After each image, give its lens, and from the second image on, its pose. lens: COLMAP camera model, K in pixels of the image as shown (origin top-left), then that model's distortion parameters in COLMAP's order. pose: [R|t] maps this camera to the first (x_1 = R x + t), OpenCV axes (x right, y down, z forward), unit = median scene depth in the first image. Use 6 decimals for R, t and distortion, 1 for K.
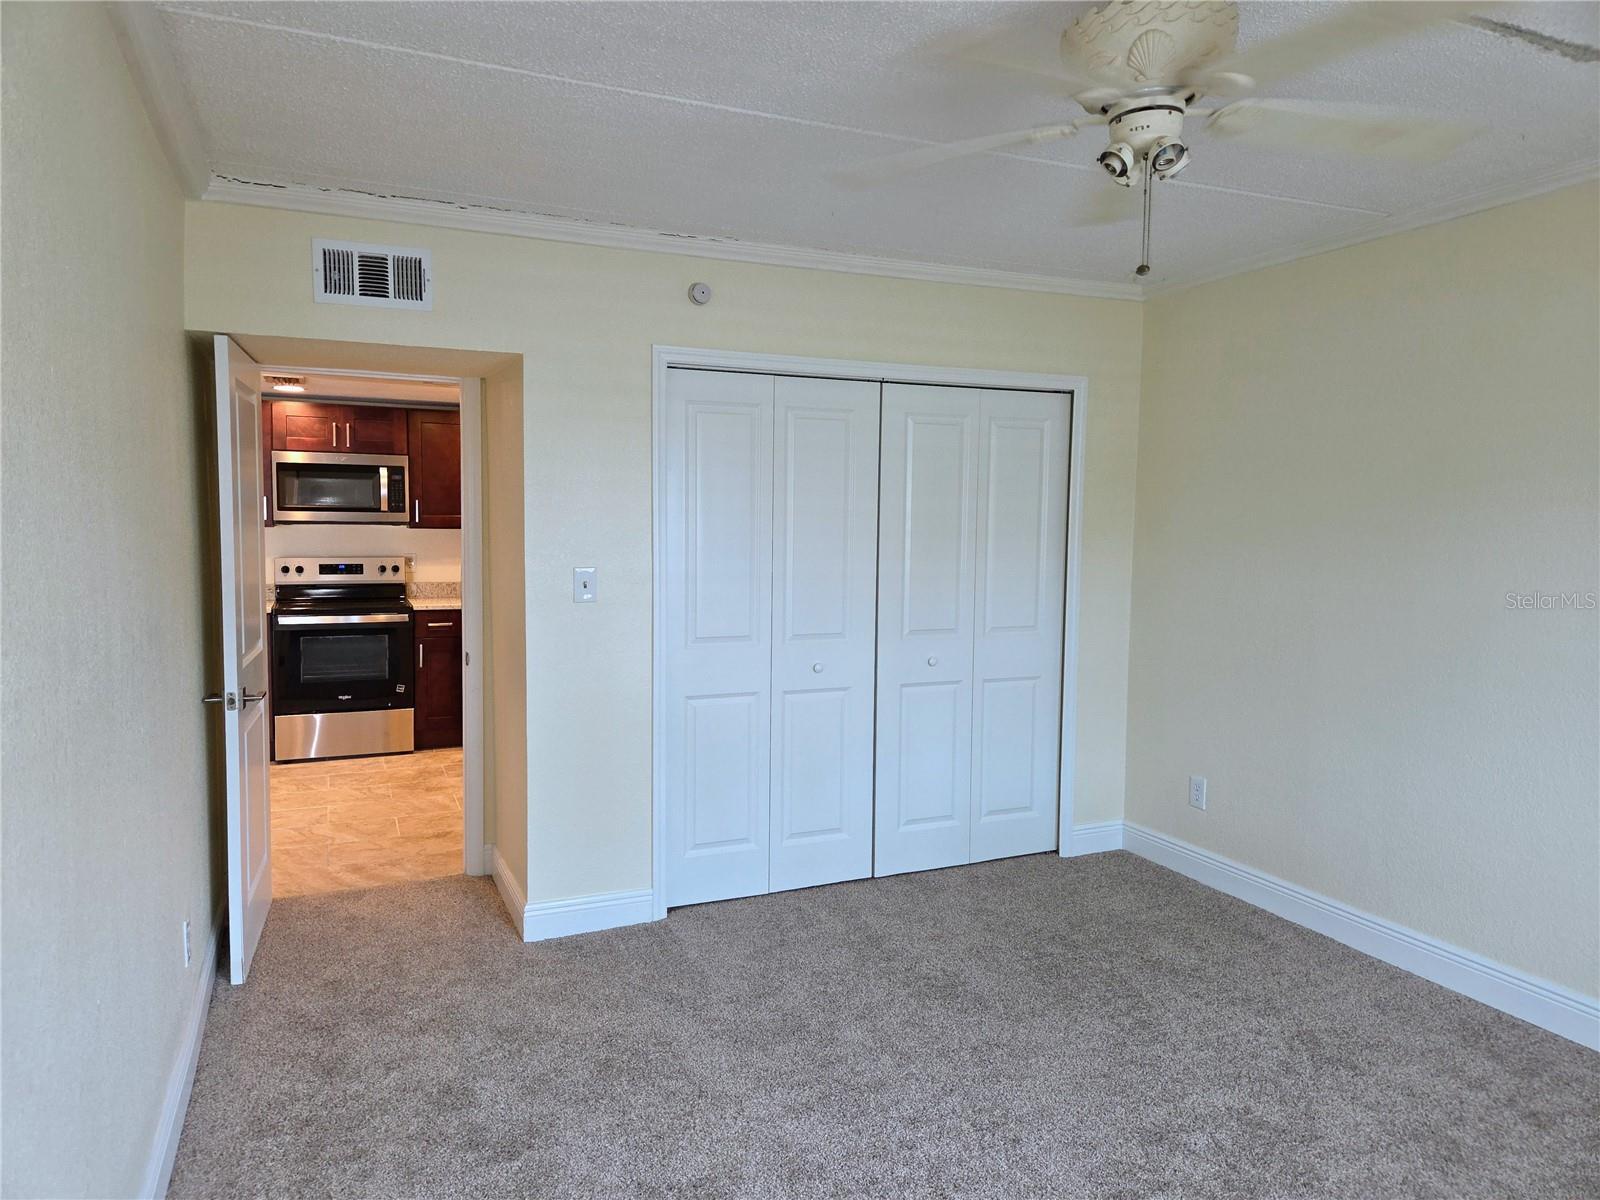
lens RADIAL K [[1072.3, 0, 793.2], [0, 1072.3, 588.9], [0, 0, 1]] dist [0.078518, -0.058660]
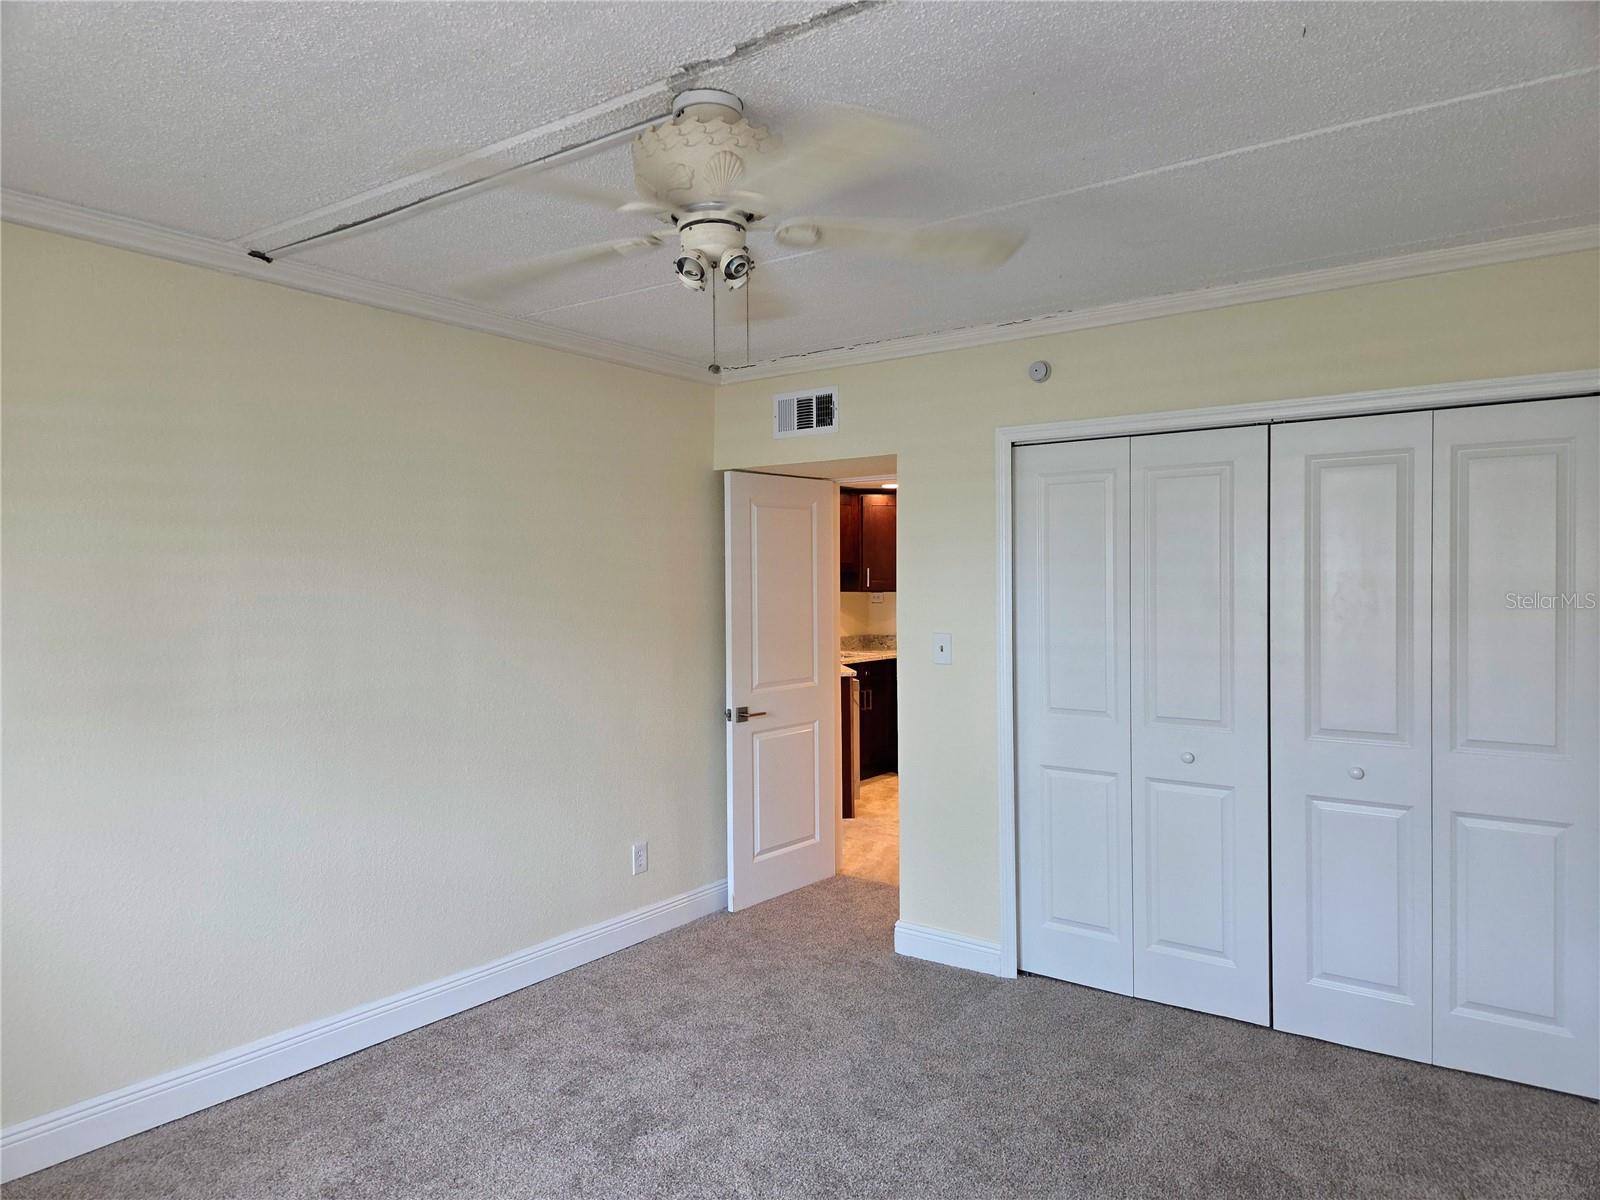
lens RADIAL K [[1072.3, 0, 793.2], [0, 1072.3, 588.9], [0, 0, 1]] dist [0.078518, -0.058660]
pose [[0.500611, -0.002868, -0.865668, 0.634784], [-0.044779, 0.998570, -0.029203, -0.023777], [0.864513, 0.053383, 0.499767, 0.270431]]
